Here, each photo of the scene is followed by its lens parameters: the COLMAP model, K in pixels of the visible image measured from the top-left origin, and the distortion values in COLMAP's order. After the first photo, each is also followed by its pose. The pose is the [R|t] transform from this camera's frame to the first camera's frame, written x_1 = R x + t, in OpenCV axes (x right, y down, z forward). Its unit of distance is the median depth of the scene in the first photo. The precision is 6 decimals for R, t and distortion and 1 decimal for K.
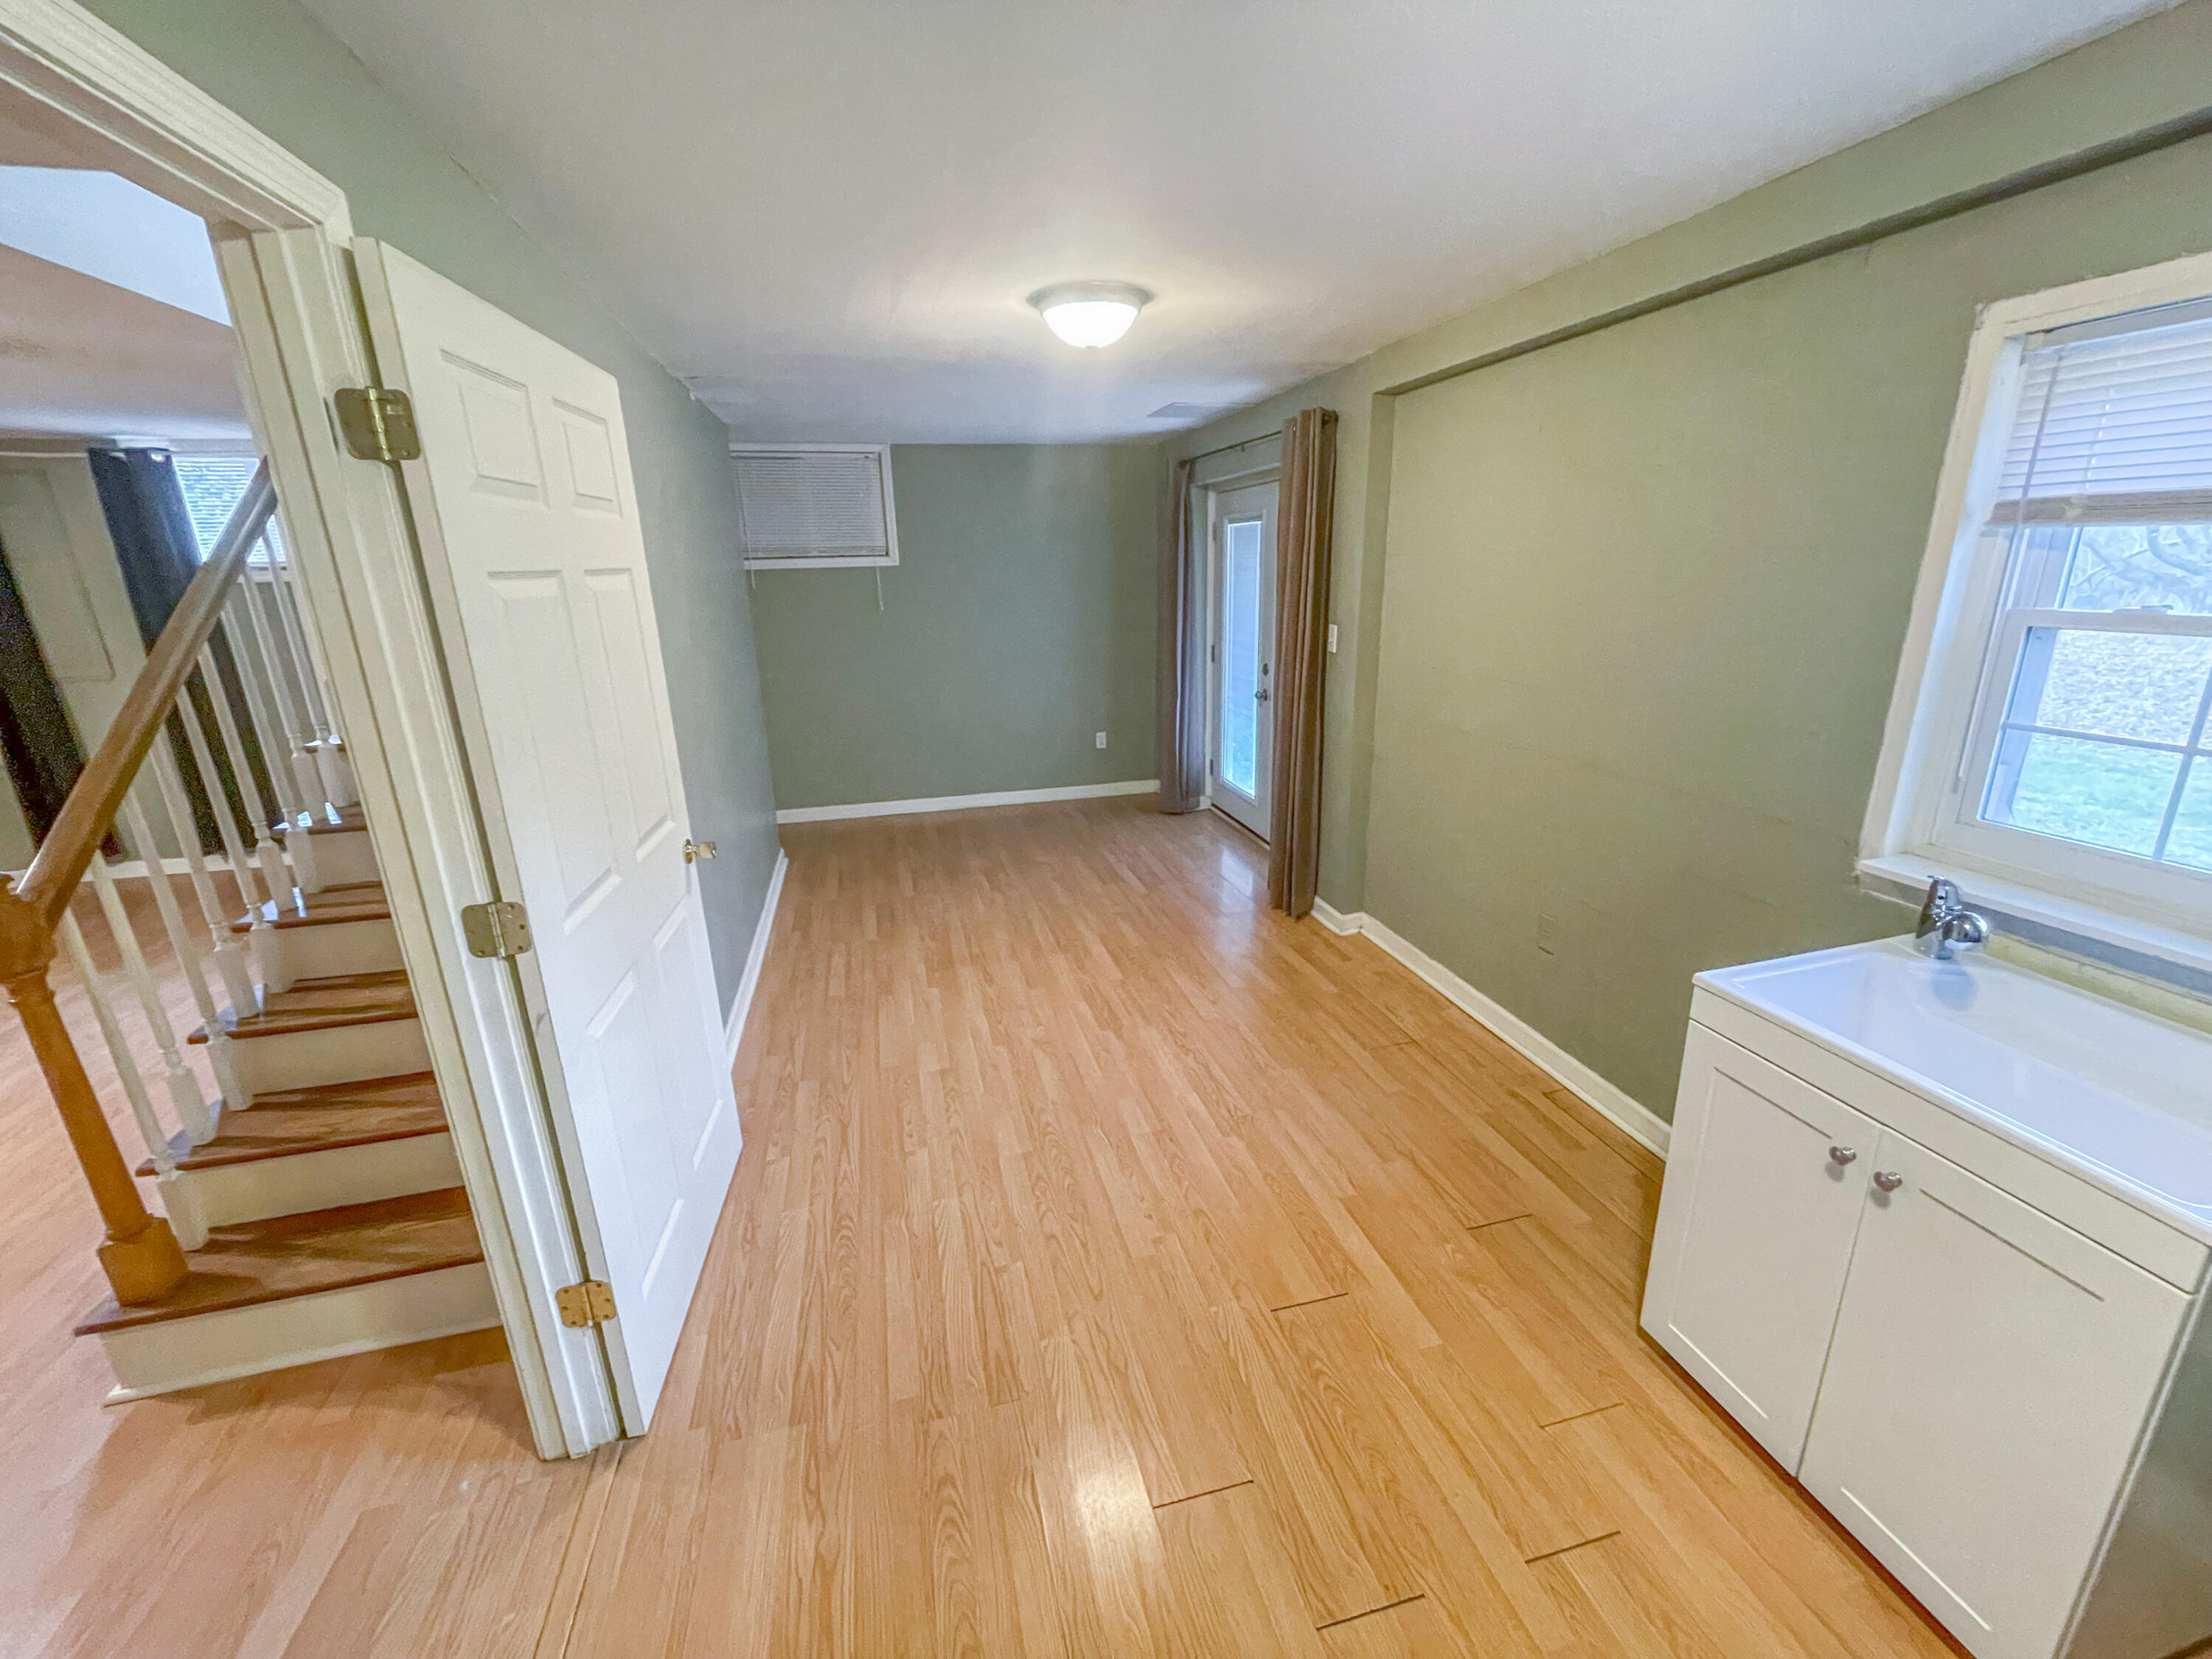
lens RADIAL K [[906.0, 0, 1106.0], [0, 906.0, 829.5], [0, 0, 1]] dist [-0.001063, 0.000120]
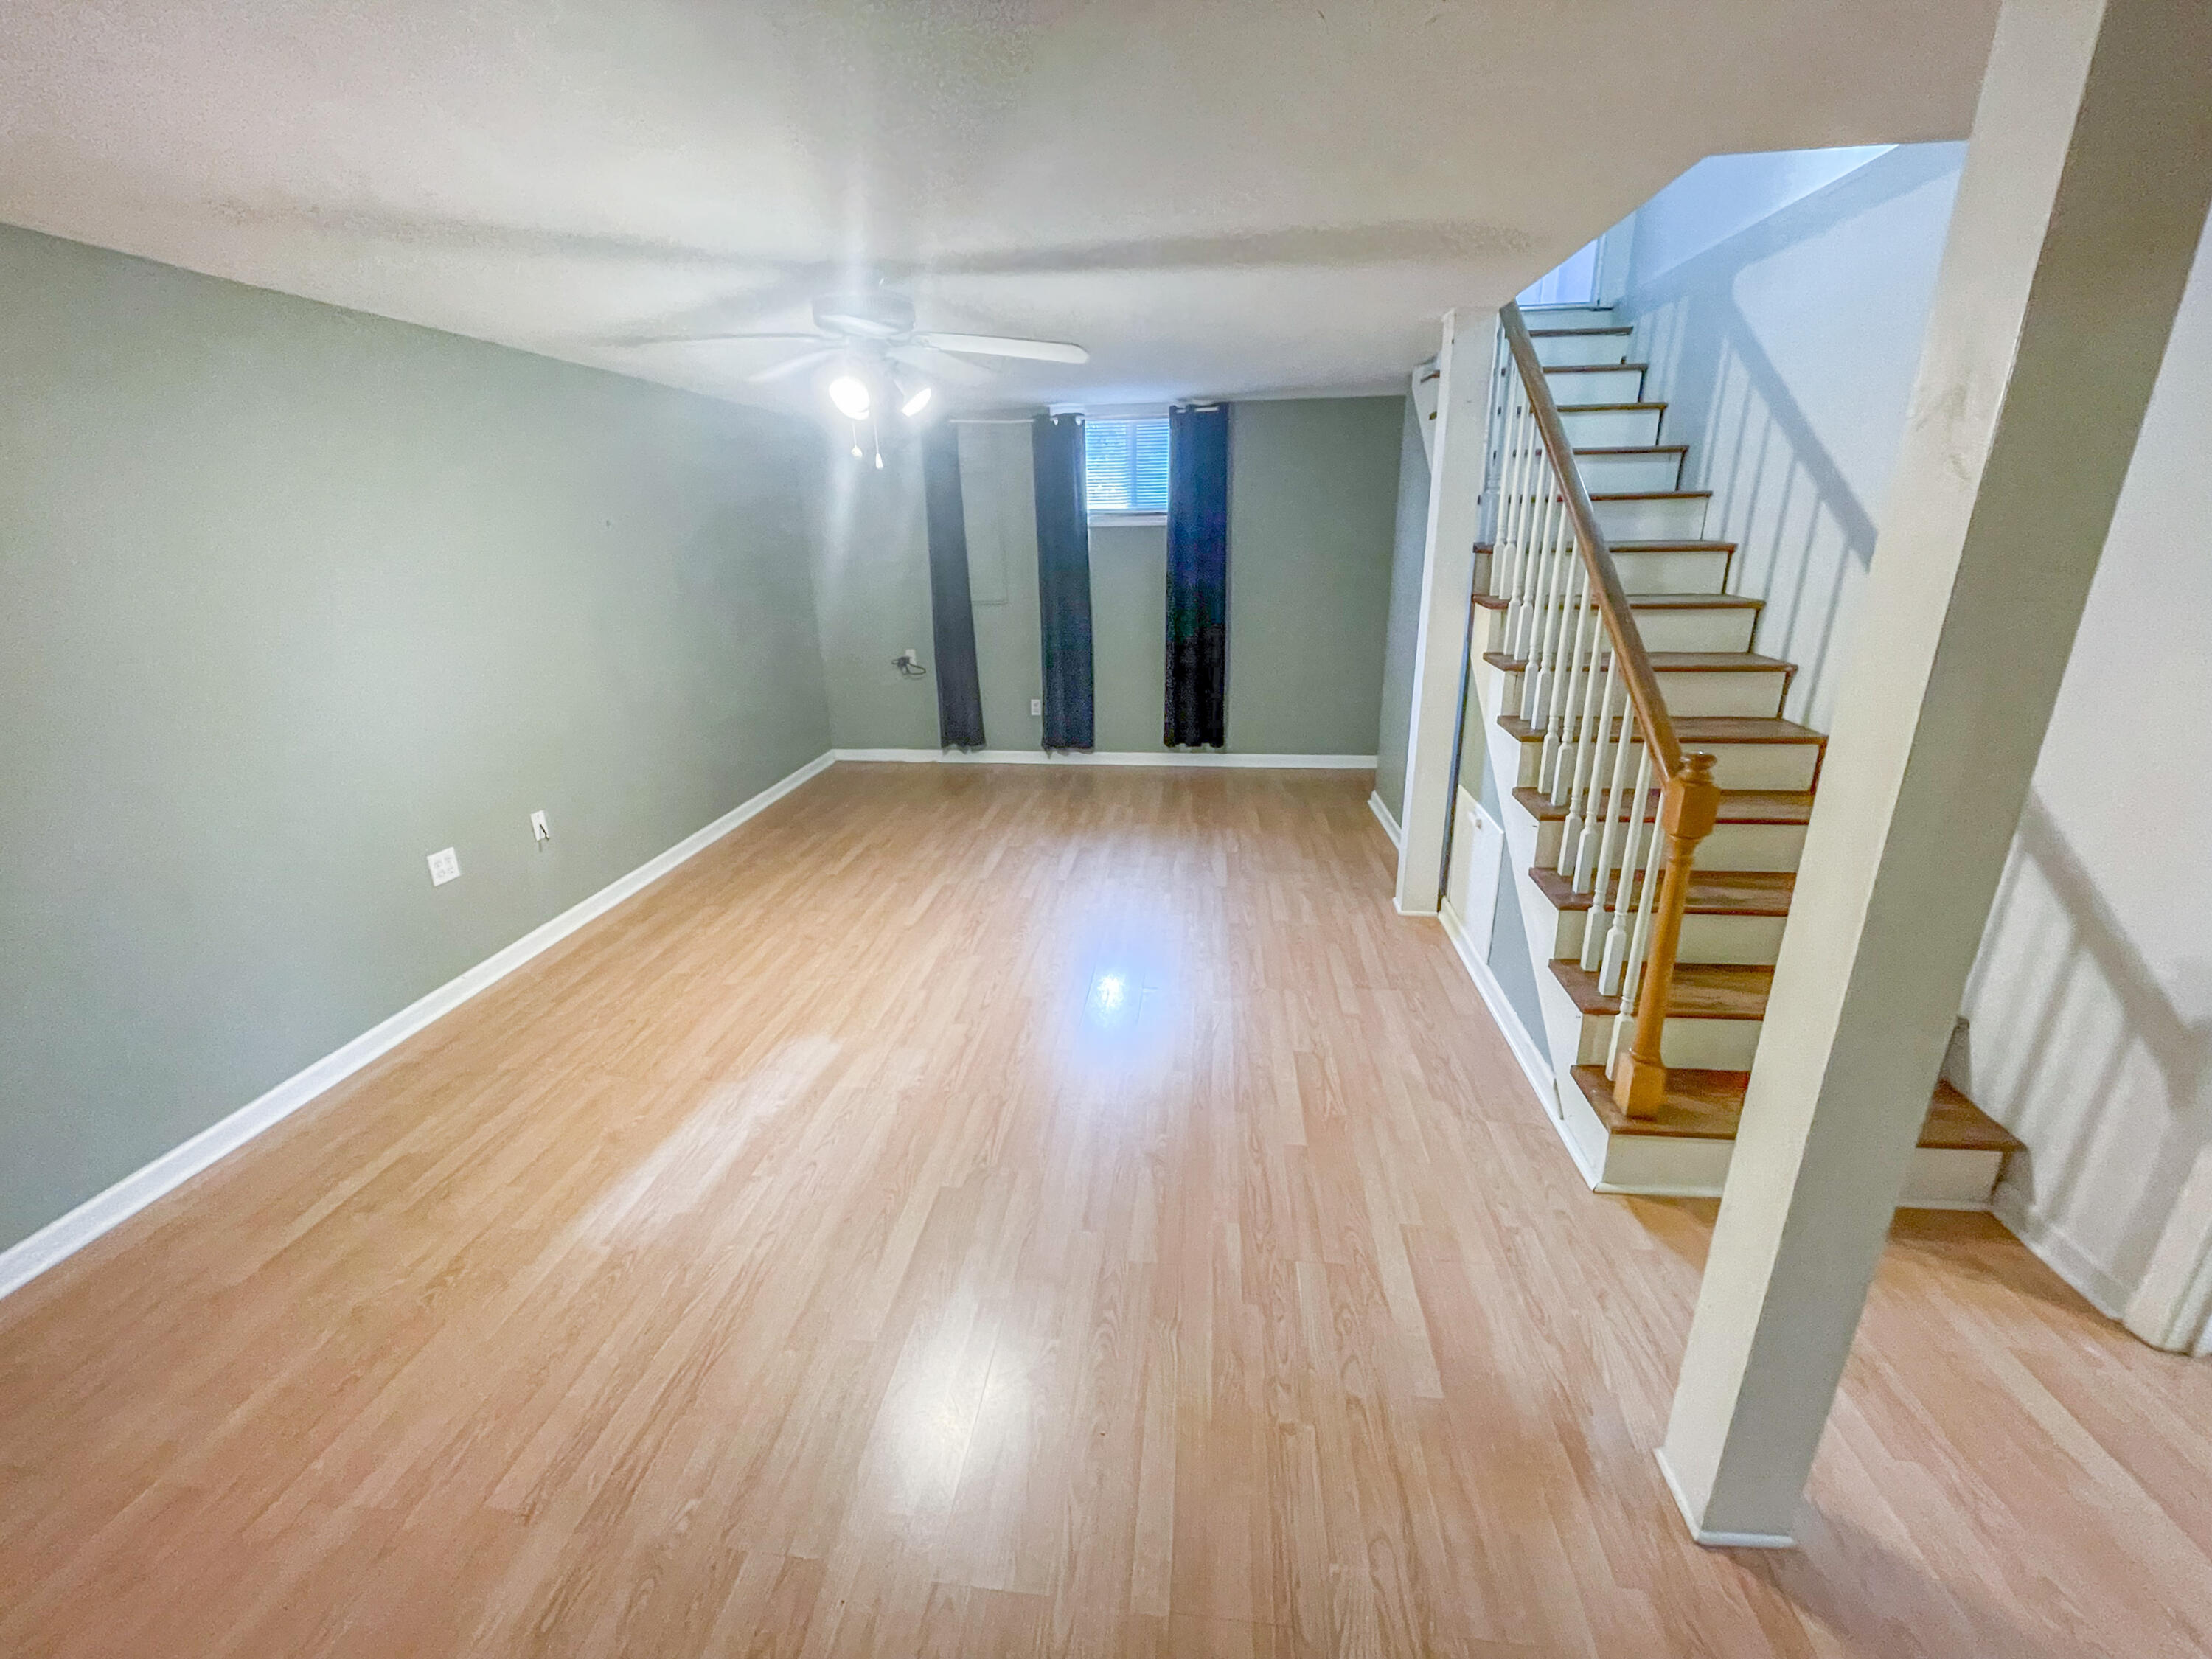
lens RADIAL K [[890.9, 0, 1104.3], [0, 890.9, 820.2], [0, 0, 1]] dist [-0.002975, -0.000070]
pose [[0.941171, 0.114244, -0.318034, -1.273622], [-0.101371, 0.993226, 0.056794, 0.119637], [0.322368, -0.021213, 0.946377, -0.316559]]
